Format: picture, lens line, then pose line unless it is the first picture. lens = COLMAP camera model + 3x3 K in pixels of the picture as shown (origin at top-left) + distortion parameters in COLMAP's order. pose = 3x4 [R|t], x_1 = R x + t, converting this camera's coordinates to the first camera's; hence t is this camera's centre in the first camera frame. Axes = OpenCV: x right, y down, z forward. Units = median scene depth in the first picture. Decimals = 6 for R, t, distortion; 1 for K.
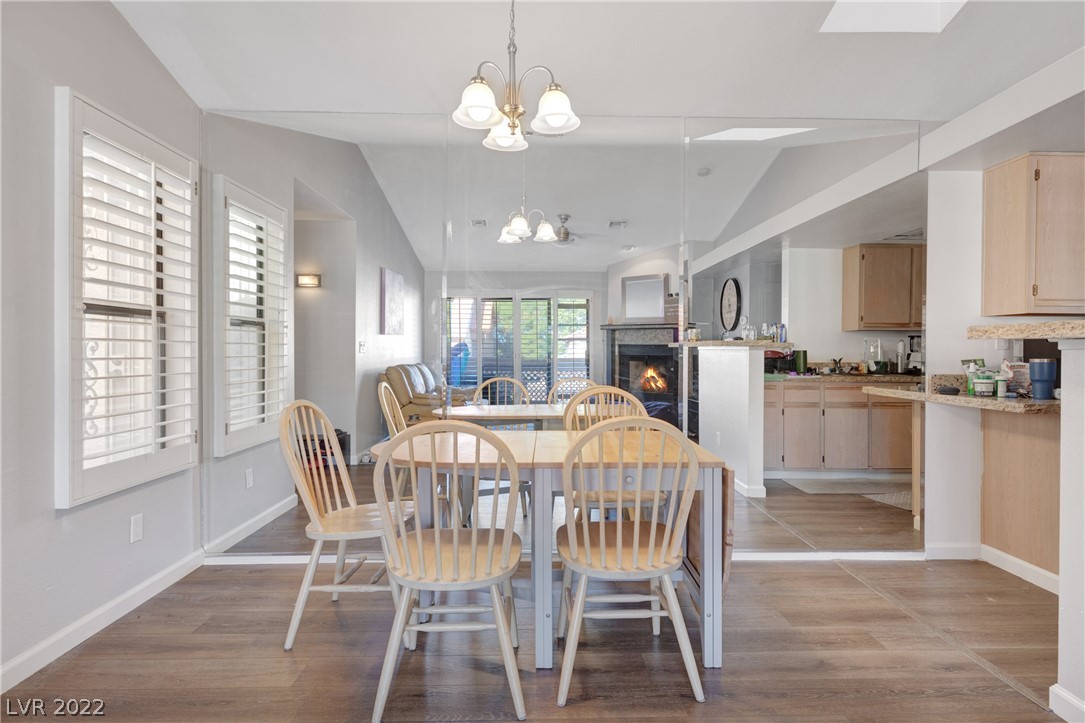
lens RADIAL K [[609.8, 0, 544.9], [0, 609.8, 354.1], [0, 0, 1]] dist [0.002278, 0.001133]
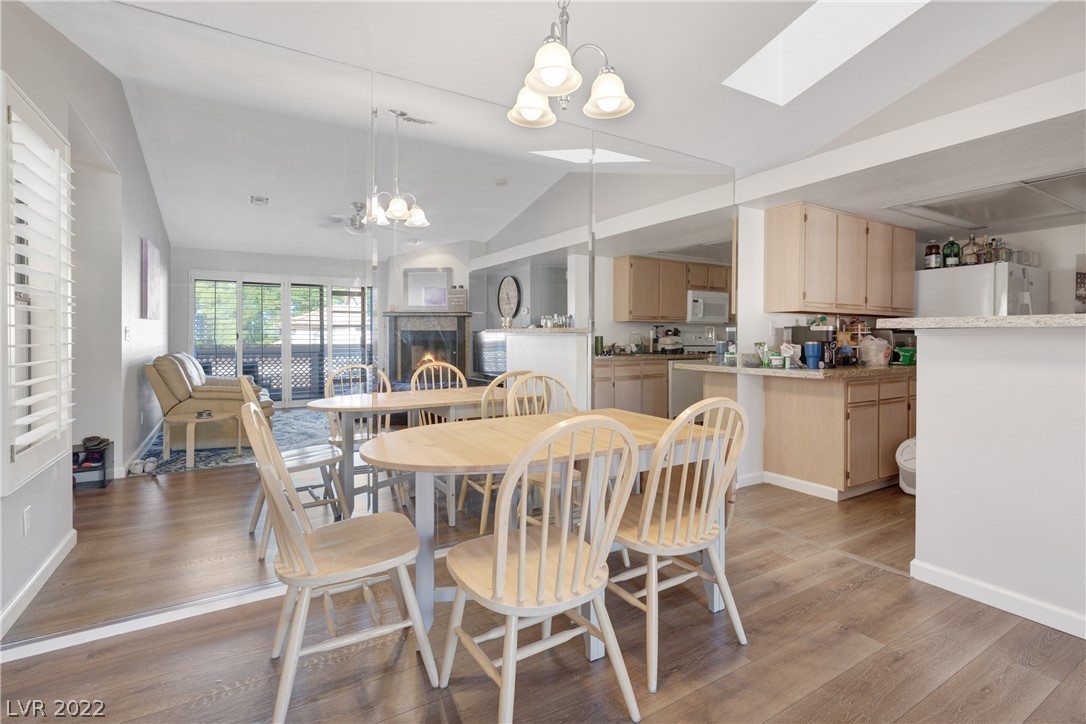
lens RADIAL K [[517.5, 0, 564.0], [0, 517.5, 341.2], [0, 0, 1]] dist [0.005304, 0.000687]
pose [[0.854212, -0.005127, 0.519899, -0.186037], [0.003634, 0.999986, 0.003892, -0.000374], [-0.519912, -0.001435, 0.854219, 0.122127]]
